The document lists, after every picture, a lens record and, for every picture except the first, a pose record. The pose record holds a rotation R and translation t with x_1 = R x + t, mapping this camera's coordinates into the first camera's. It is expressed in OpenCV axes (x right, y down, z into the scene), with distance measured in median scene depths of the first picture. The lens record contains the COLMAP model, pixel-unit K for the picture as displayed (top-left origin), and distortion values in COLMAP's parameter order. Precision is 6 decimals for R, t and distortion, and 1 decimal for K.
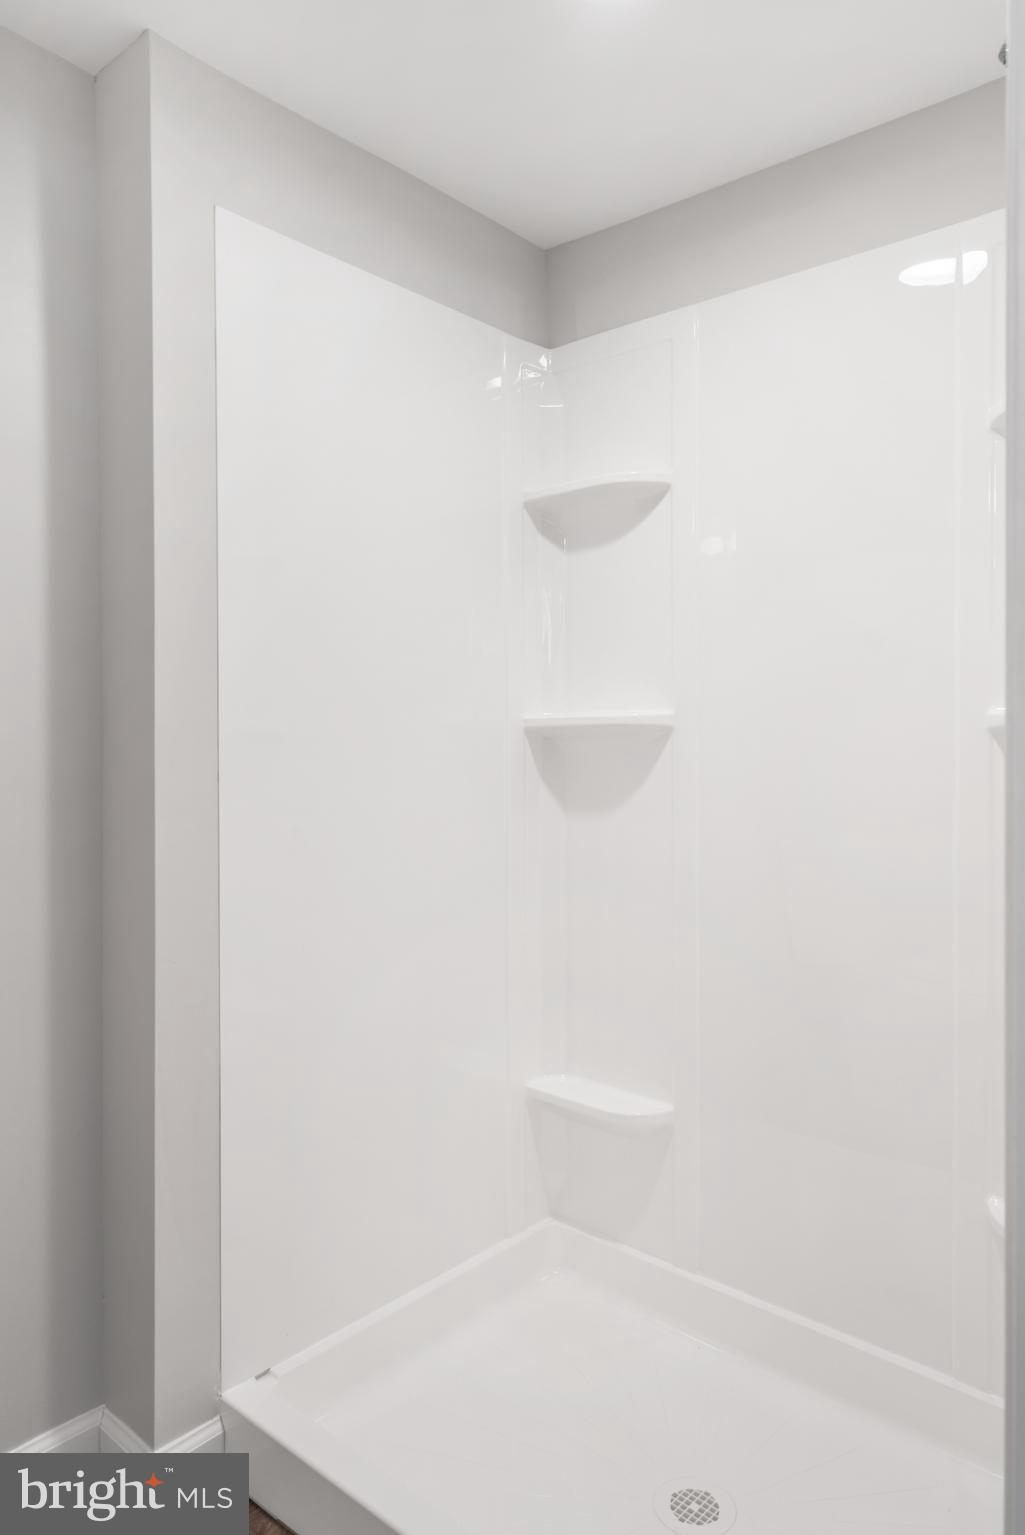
lens RADIAL K [[1000.2, 0, 513.2], [0, 1000.2, 759.8], [0, 0, 1]] dist [-0.002352, -0.003251]
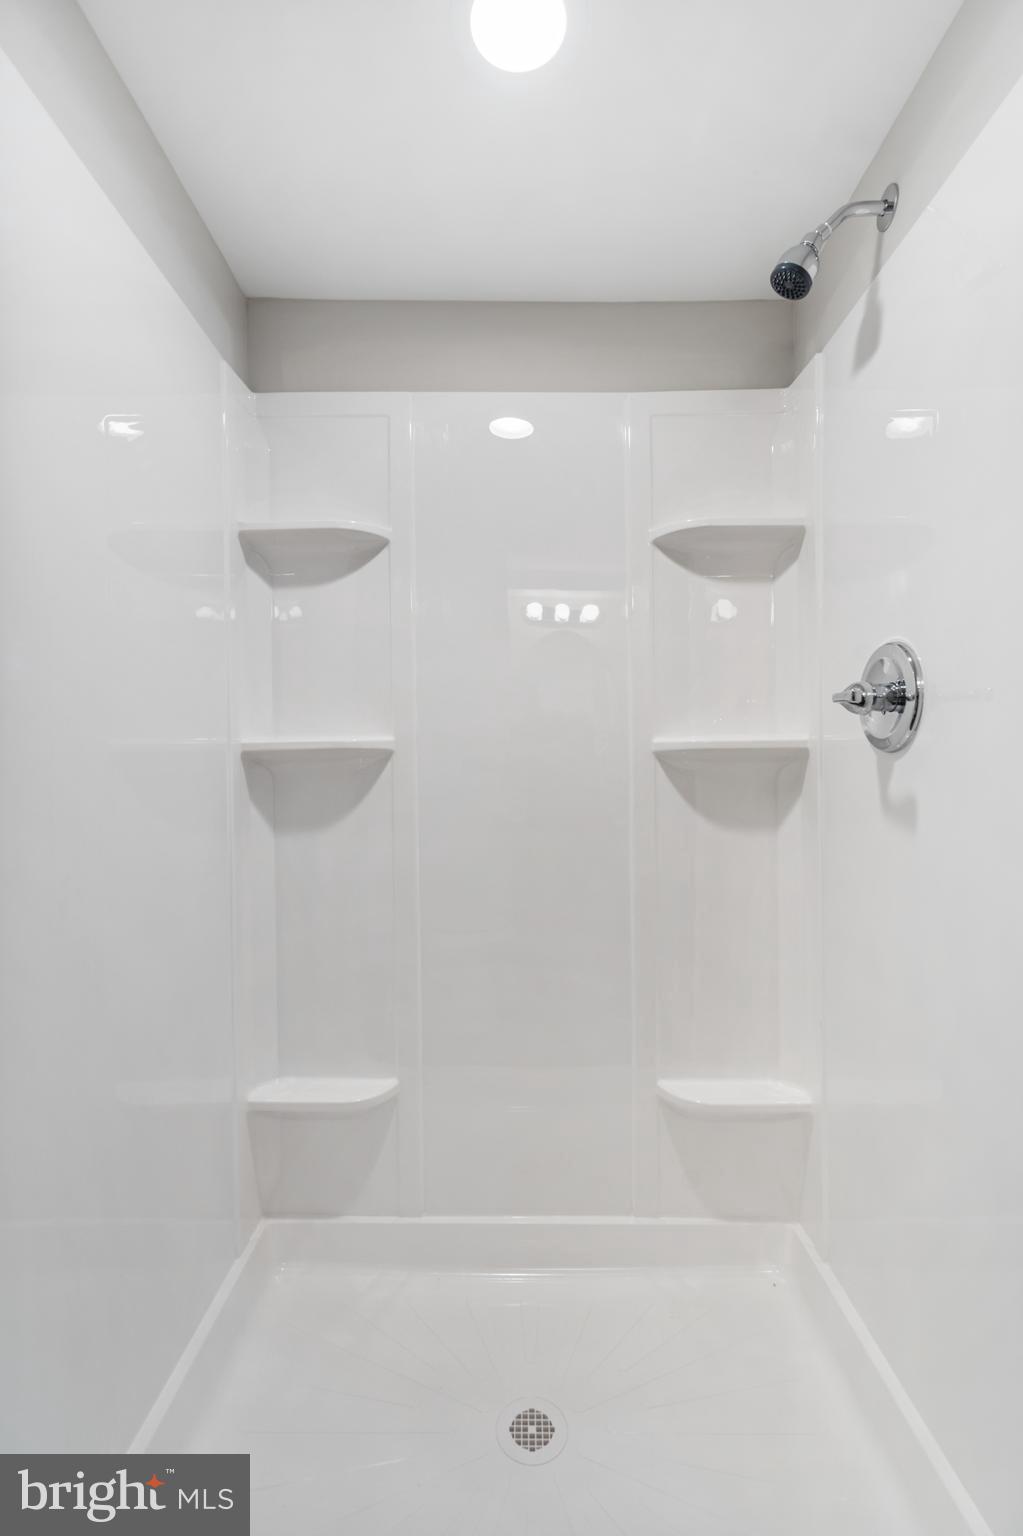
lens RADIAL K [[701.2, 0, 511.5], [0, 701.2, 768.0], [0, 0, 1]] dist [-0.002576, 0.000359]
pose [[0.758110, -0.014010, 0.651976, -0.253622], [0.019316, 0.999813, -0.000976, -0.009648], [-0.651840, 0.013333, 0.758239, 0.283961]]
